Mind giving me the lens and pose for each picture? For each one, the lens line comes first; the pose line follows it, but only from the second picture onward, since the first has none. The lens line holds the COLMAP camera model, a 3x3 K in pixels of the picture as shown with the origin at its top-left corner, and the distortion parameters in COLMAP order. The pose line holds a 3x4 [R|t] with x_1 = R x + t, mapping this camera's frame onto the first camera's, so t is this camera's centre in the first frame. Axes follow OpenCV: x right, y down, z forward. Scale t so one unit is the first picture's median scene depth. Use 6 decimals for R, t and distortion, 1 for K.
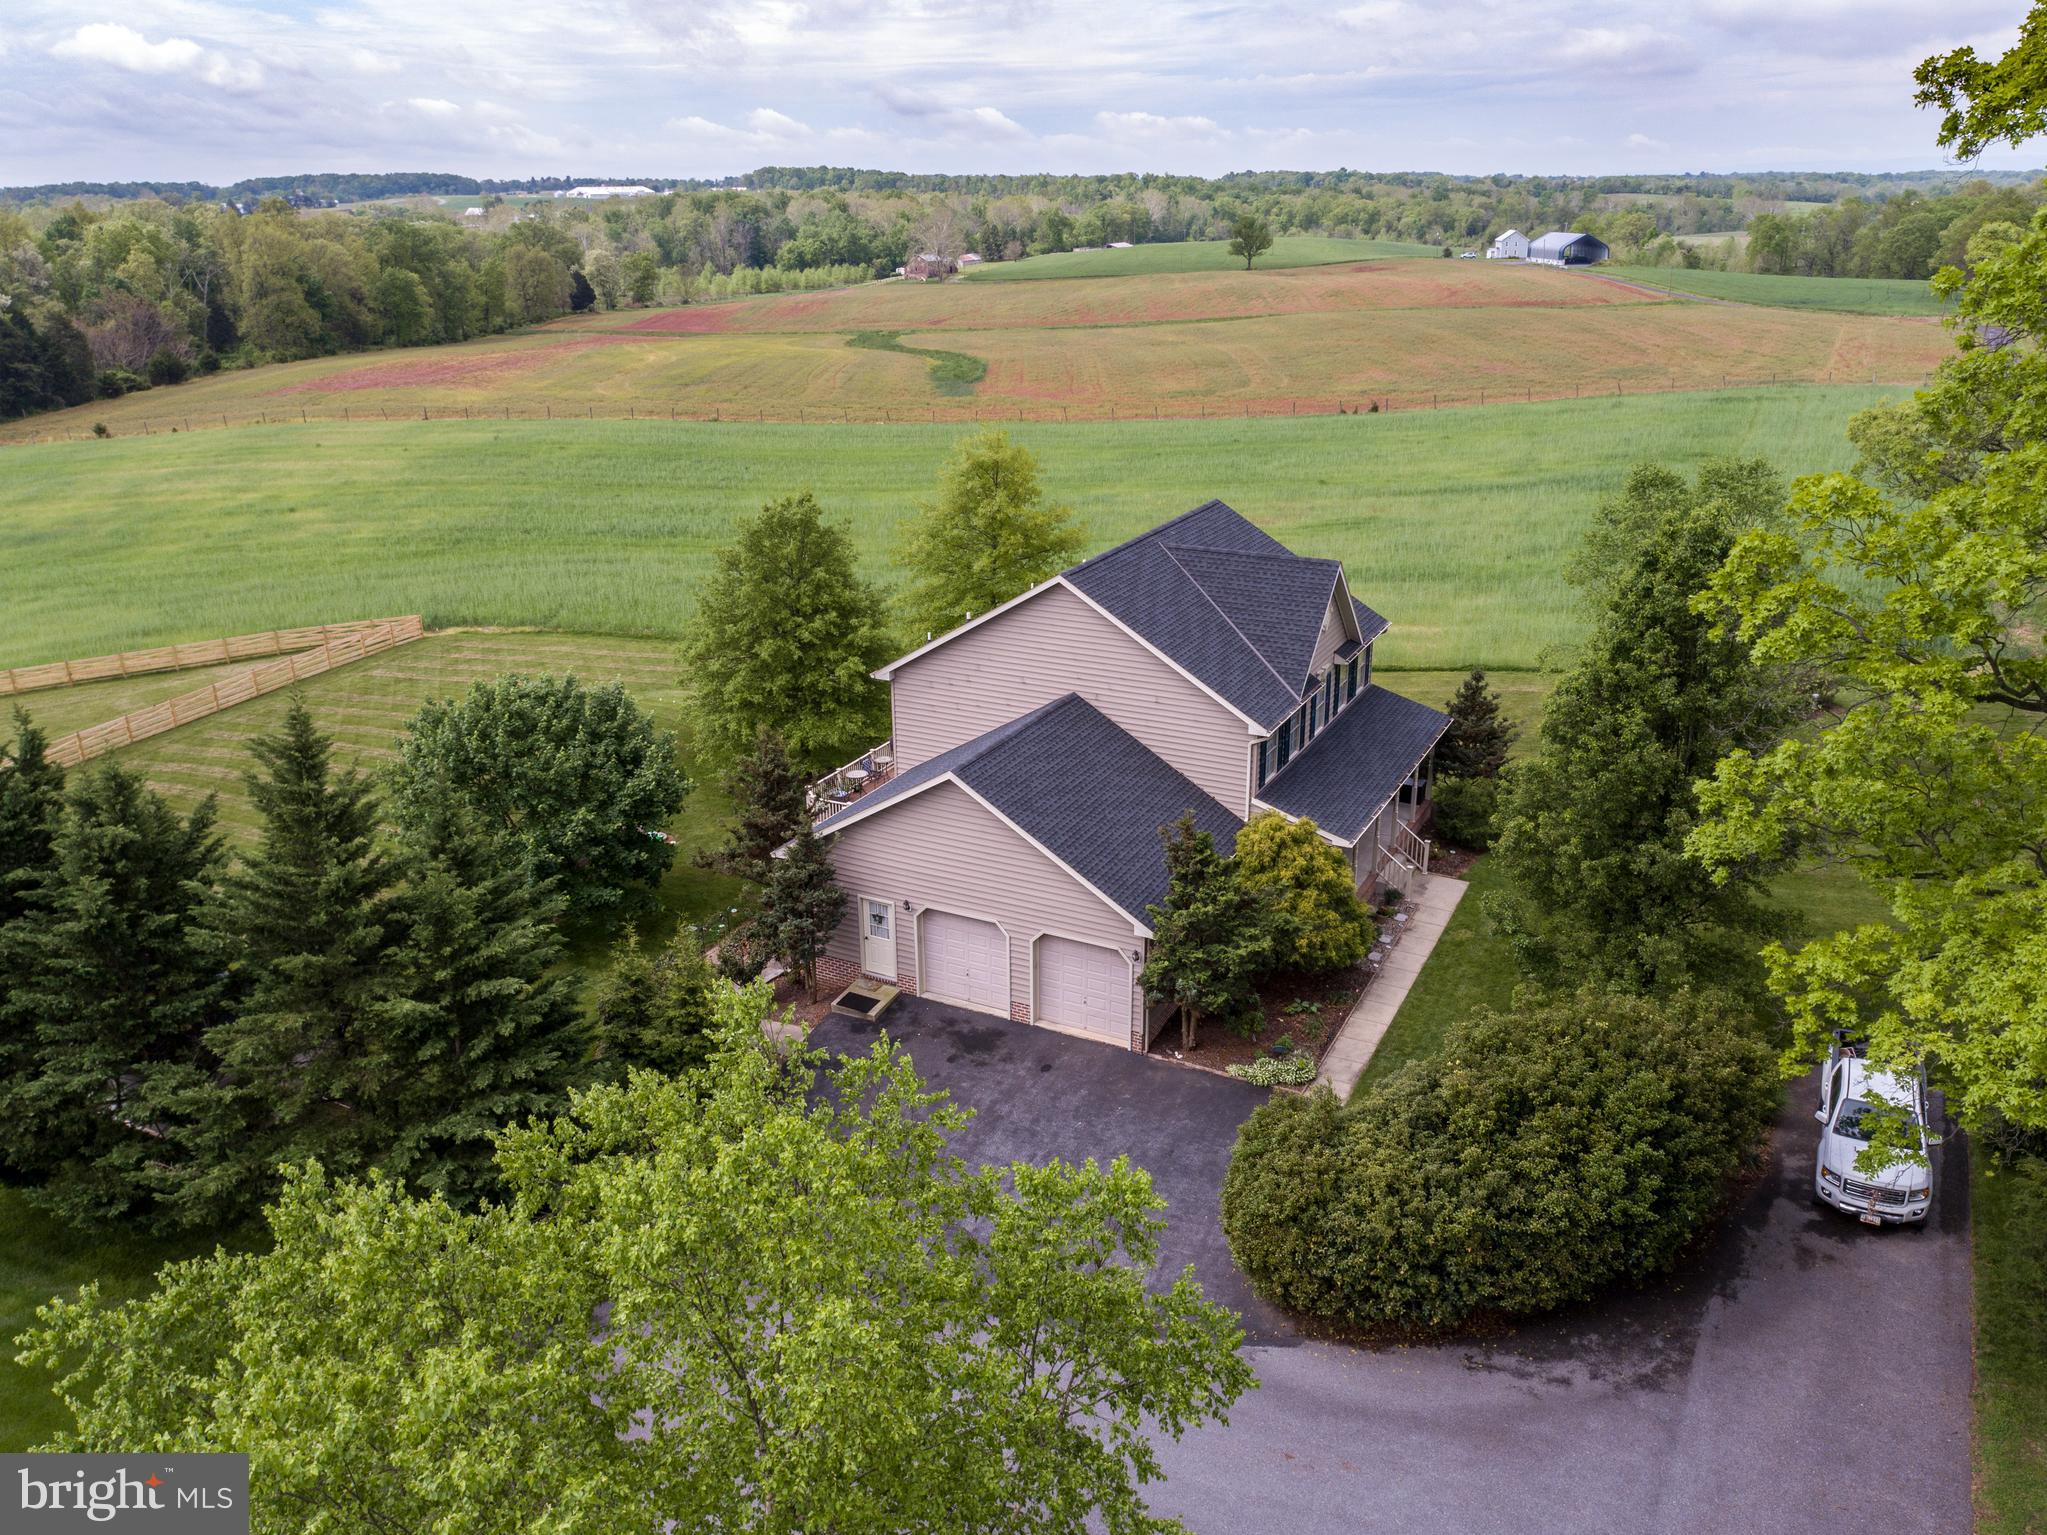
lens RADIAL K [[1525.2, 0, 1023.5], [0, 1525.2, 767.5], [0, 0, 1]] dist [-0.007035, -0.001740]
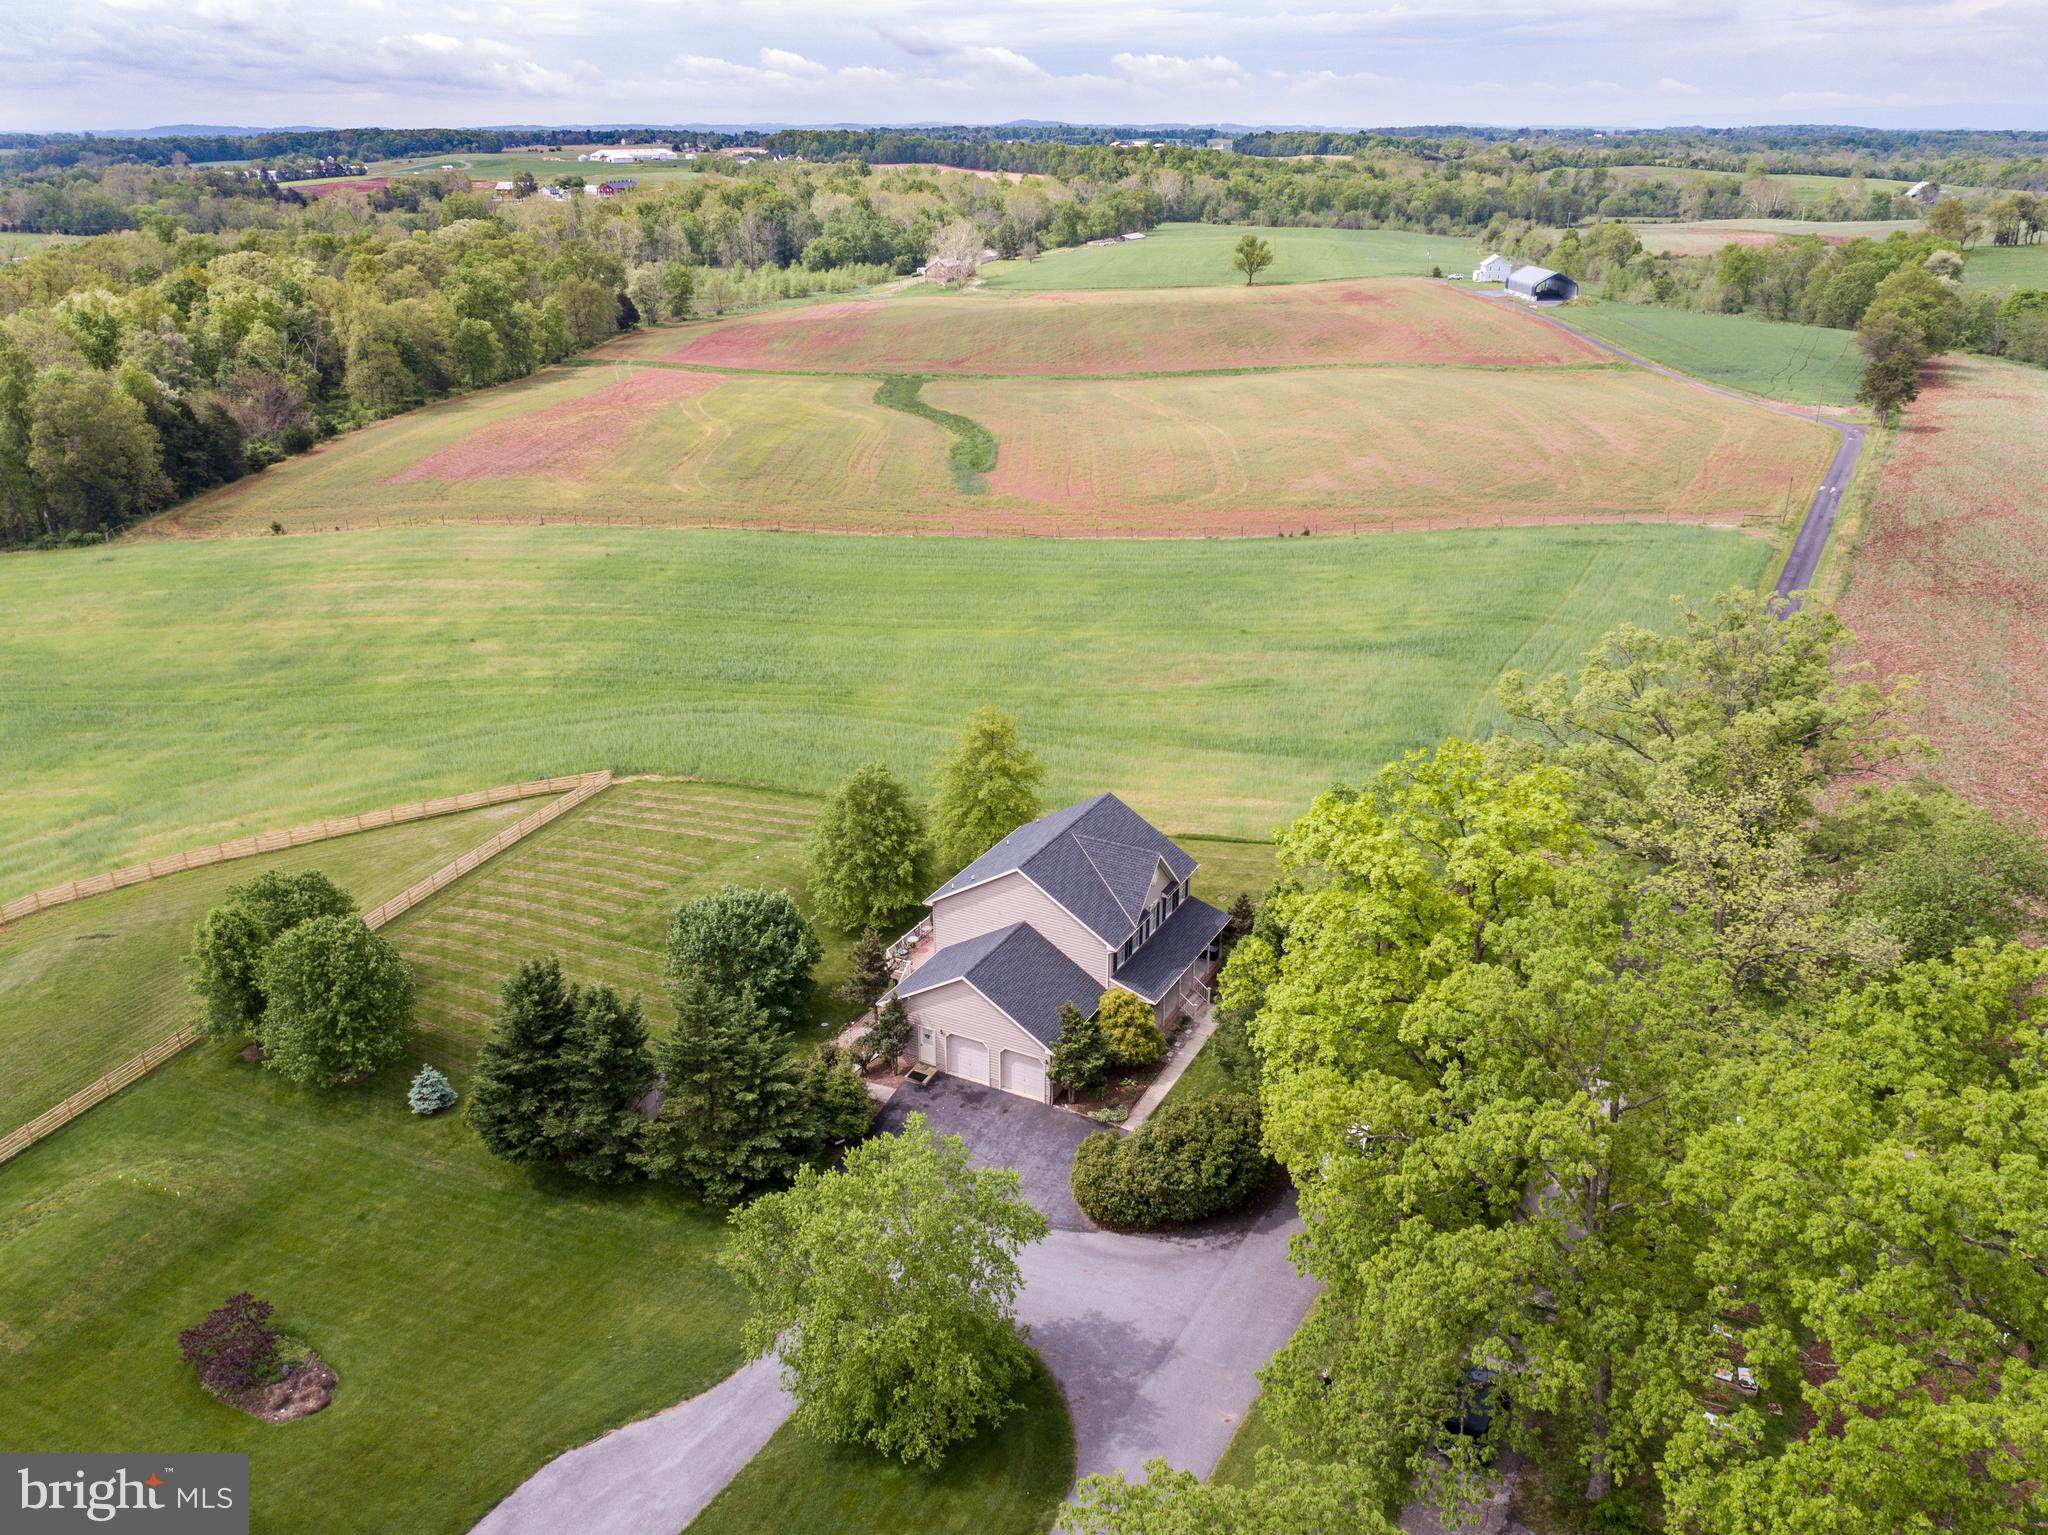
lens RADIAL K [[1580.5, 0, 1024.0], [0, 1580.5, 767.5], [0, 0, 1]] dist [-0.011444, 0.003453]
pose [[0.999891, 0.010781, -0.010049, 0.028091], [-0.010349, 0.999060, 0.042097, -0.185940], [0.010493, -0.041988, 0.999063, -0.589254]]
